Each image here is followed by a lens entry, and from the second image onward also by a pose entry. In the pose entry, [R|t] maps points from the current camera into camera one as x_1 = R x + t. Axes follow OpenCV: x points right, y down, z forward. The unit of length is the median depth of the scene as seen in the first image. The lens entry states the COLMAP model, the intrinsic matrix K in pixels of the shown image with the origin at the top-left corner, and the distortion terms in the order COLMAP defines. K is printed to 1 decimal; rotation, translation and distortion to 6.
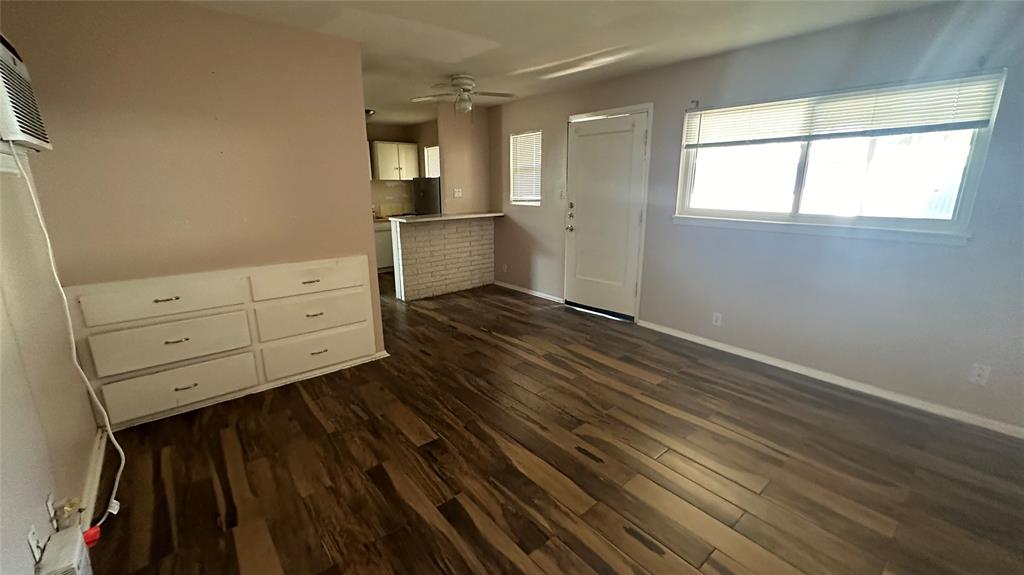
lens RADIAL K [[409.4, 0, 516.1], [0, 409.4, 285.6], [0, 0, 1]] dist [-0.002122, -0.000031]
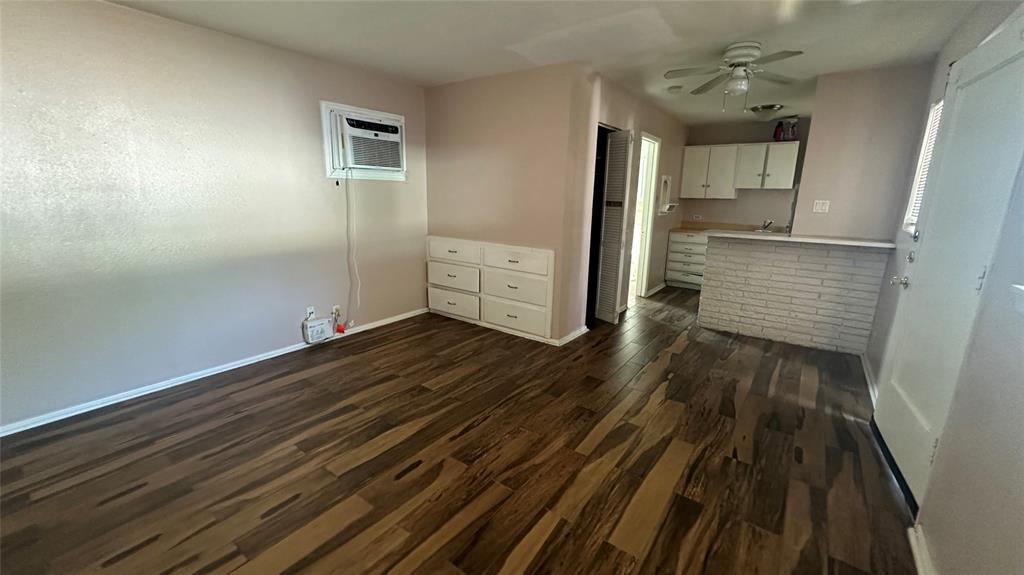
lens RADIAL K [[409.4, 0, 515.8], [0, 409.4, 282.9], [0, 0, 1]] dist [-0.002122, -0.000031]
pose [[0.233551, 0.219172, -0.947321, 0.766583], [-0.253073, 0.954389, 0.158415, -0.153345], [0.938833, 0.202744, 0.278365, 0.659024]]
